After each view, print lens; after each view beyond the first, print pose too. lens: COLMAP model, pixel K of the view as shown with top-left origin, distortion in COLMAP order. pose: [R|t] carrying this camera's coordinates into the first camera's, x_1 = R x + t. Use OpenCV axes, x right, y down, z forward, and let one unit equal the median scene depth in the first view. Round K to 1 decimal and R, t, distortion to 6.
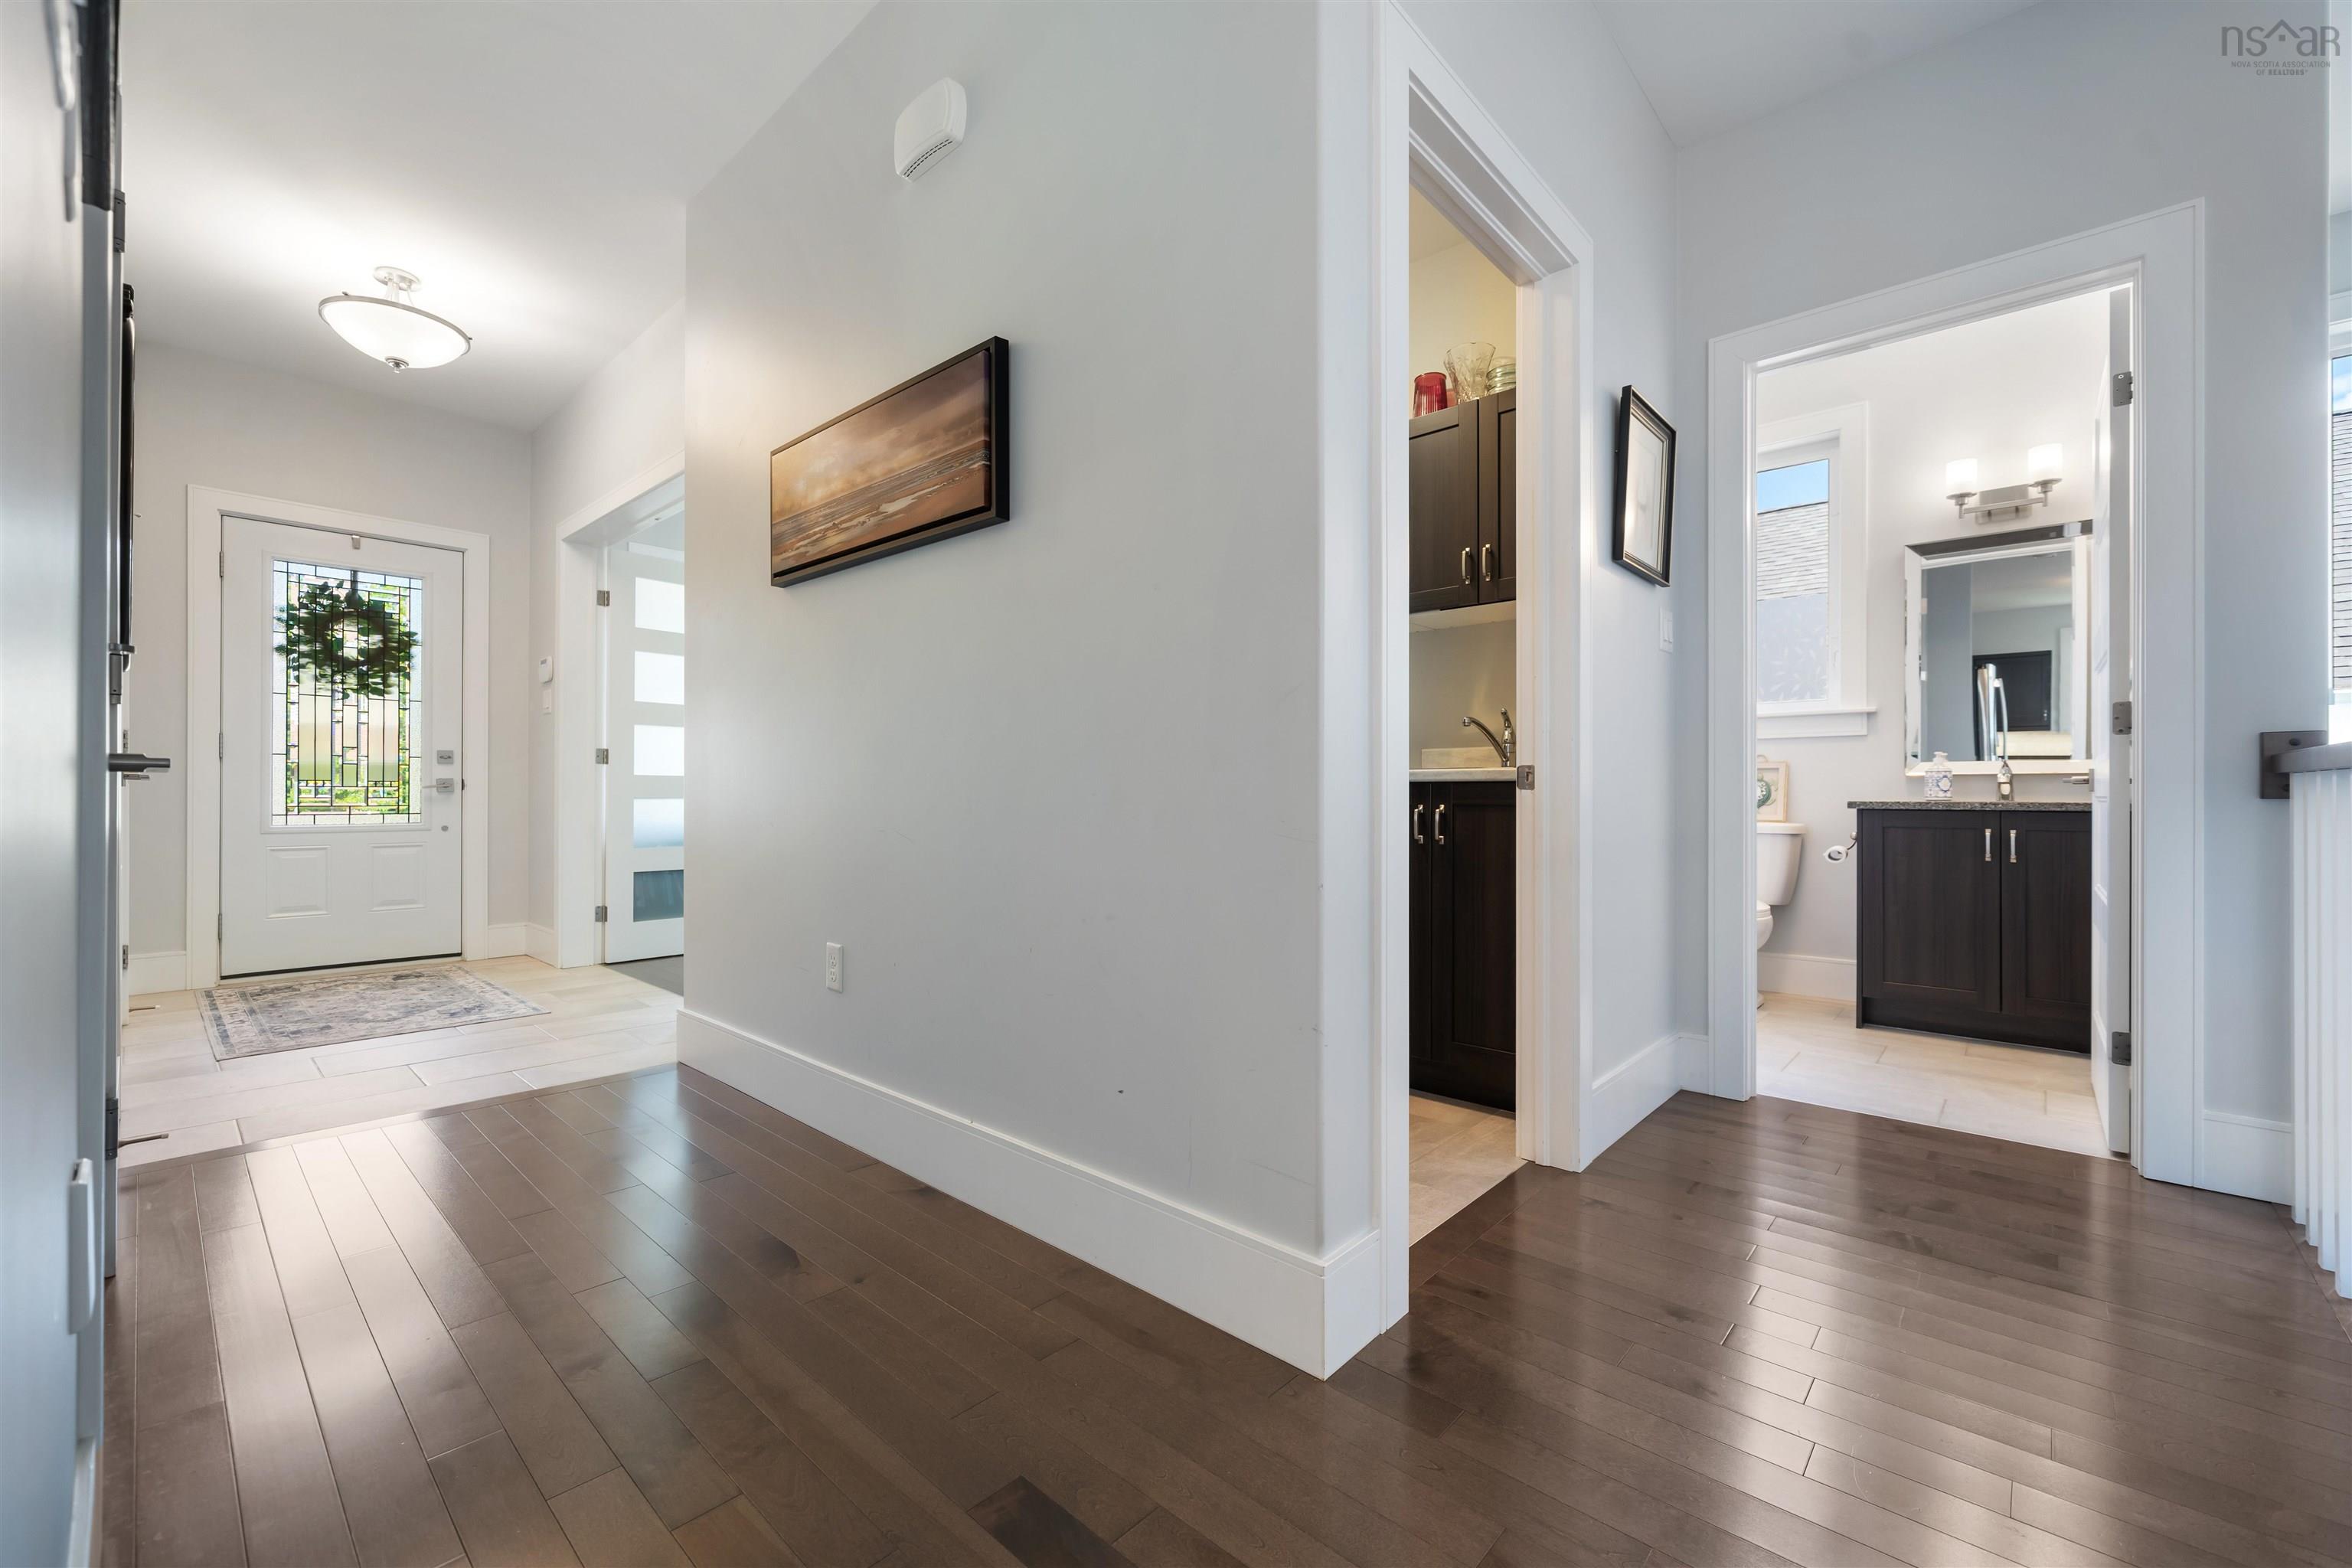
lens RADIAL K [[957.5, 0, 1180.1], [0, 957.5, 790.2], [0, 0, 1]] dist [-0.001366, -0.000241]
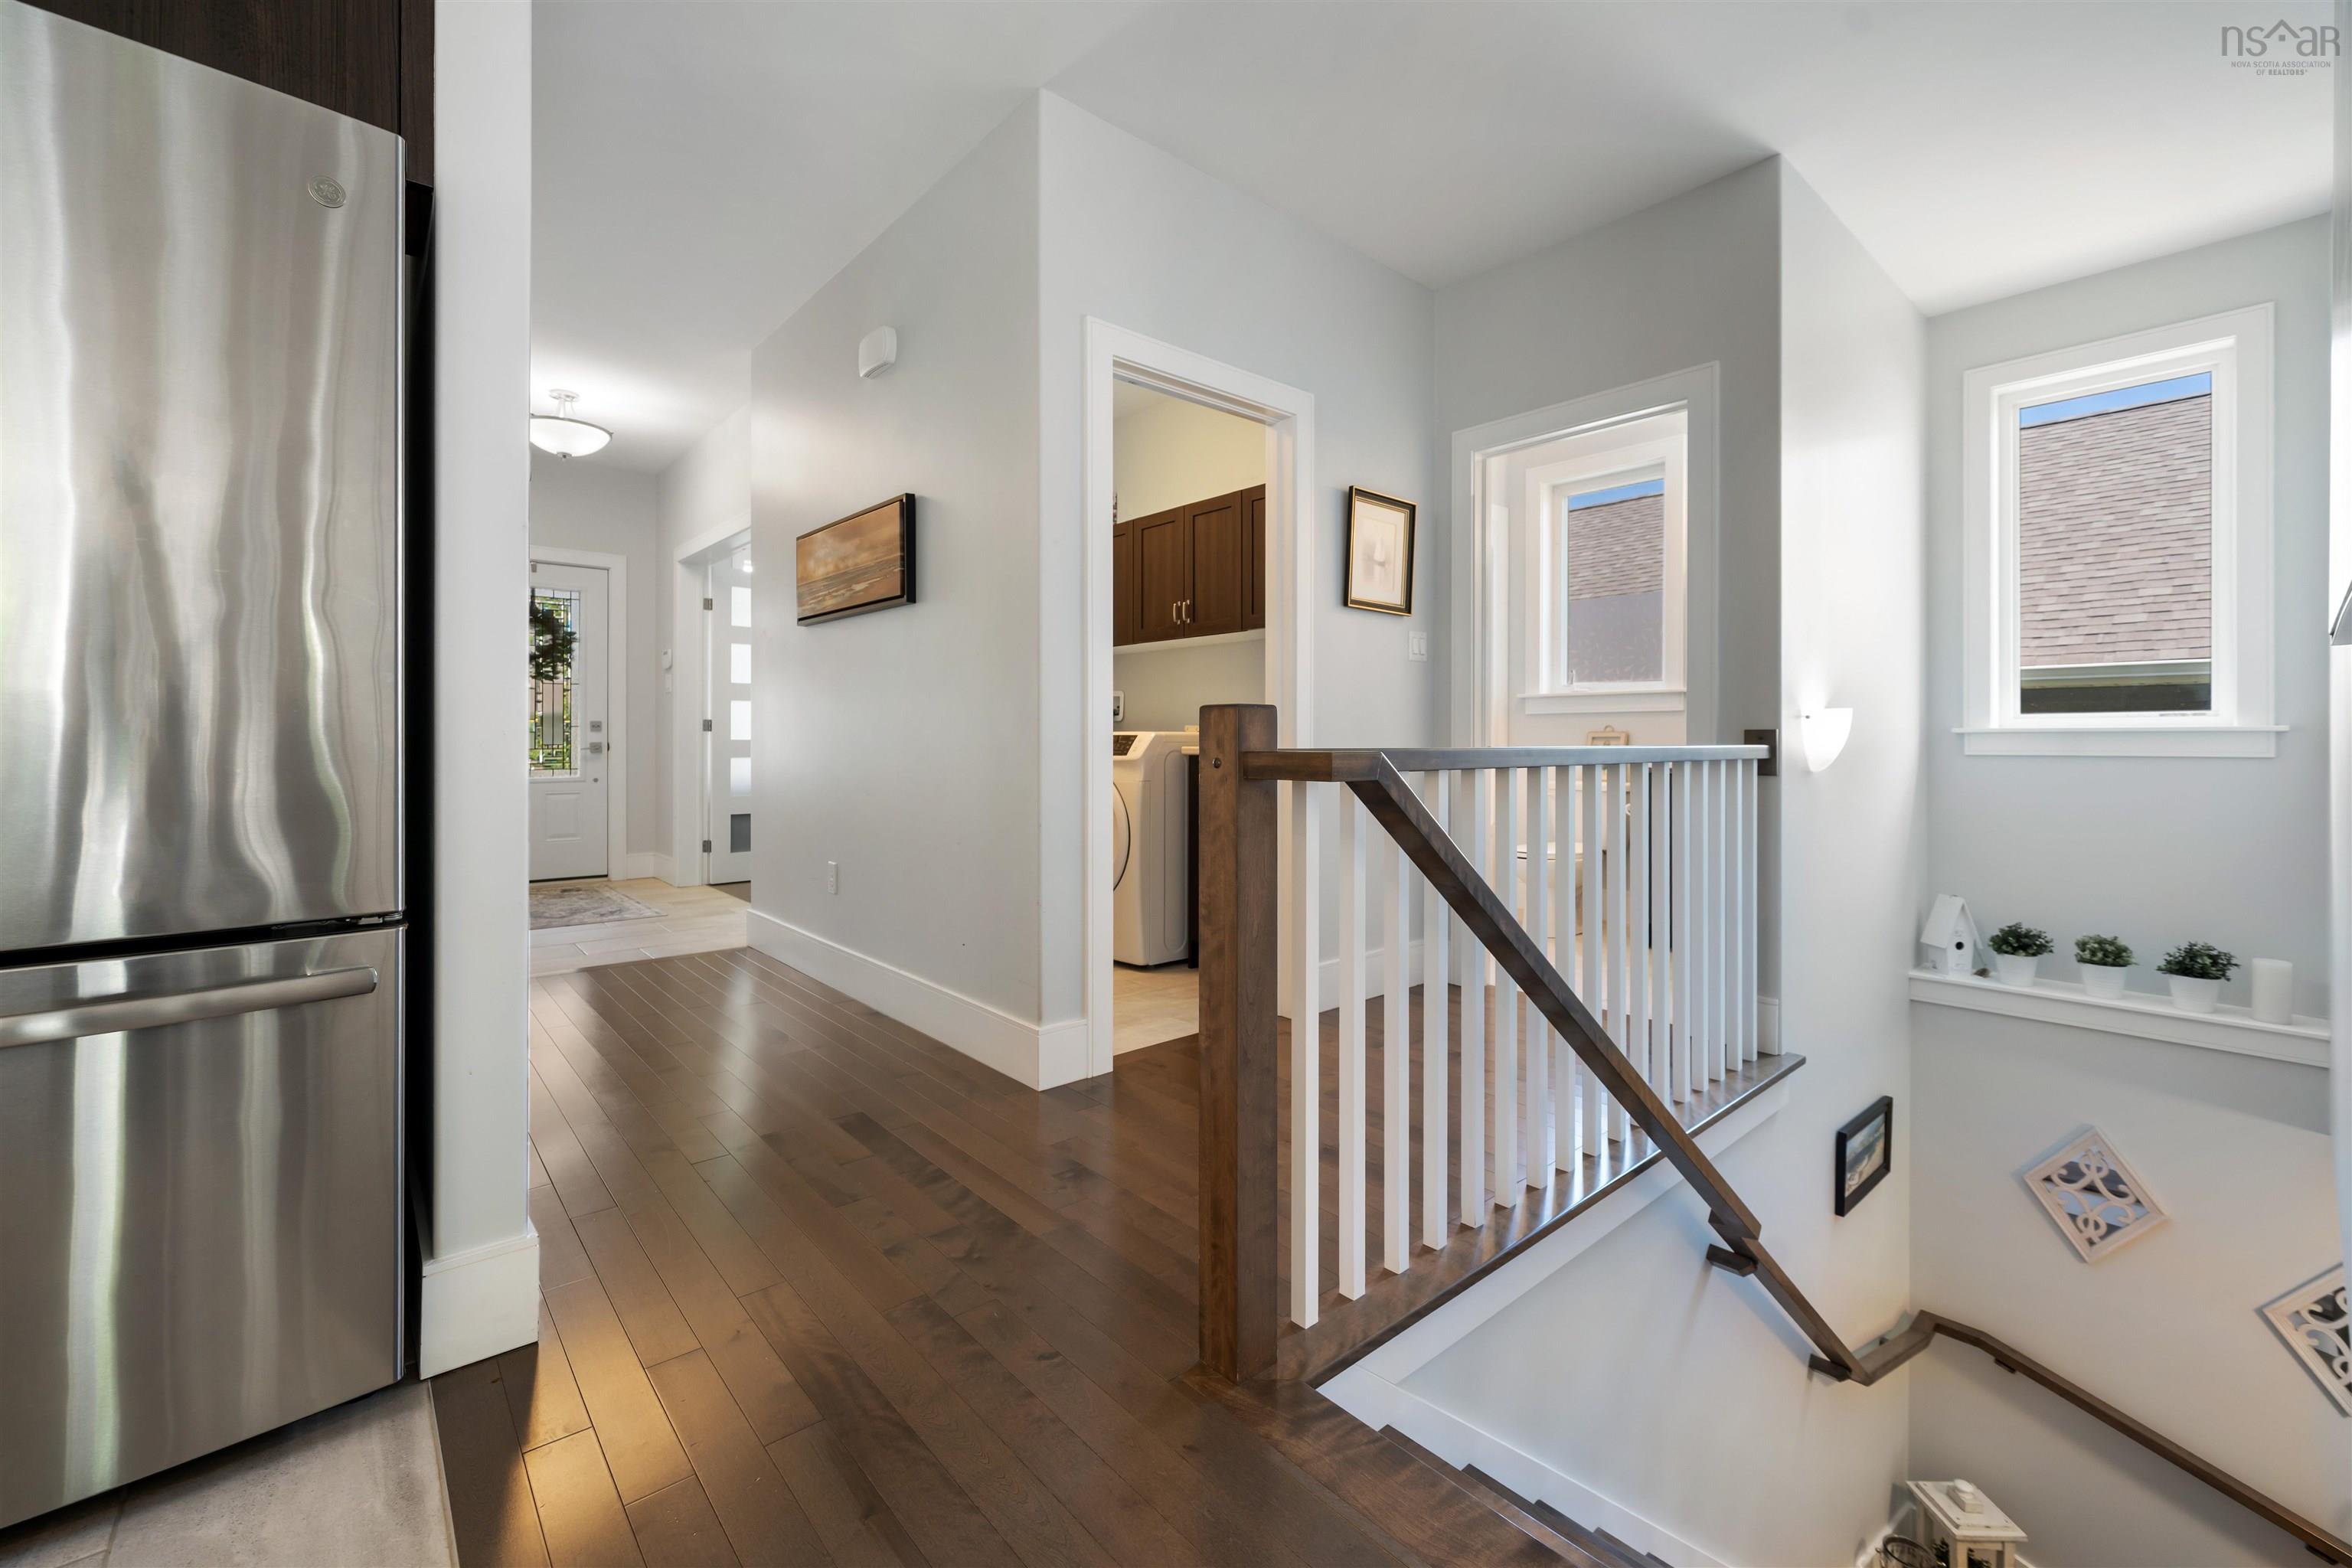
lens RADIAL K [[984.4, 0, 1177.2], [0, 984.4, 740.4], [0, 0, 1]] dist [-0.000187, 0.000085]
pose [[0.992907, 0.001217, -0.118887, 0.251642], [-0.000624, 0.999987, 0.005028, -0.029522], [0.118891, -0.004919, 0.992895, -0.336335]]
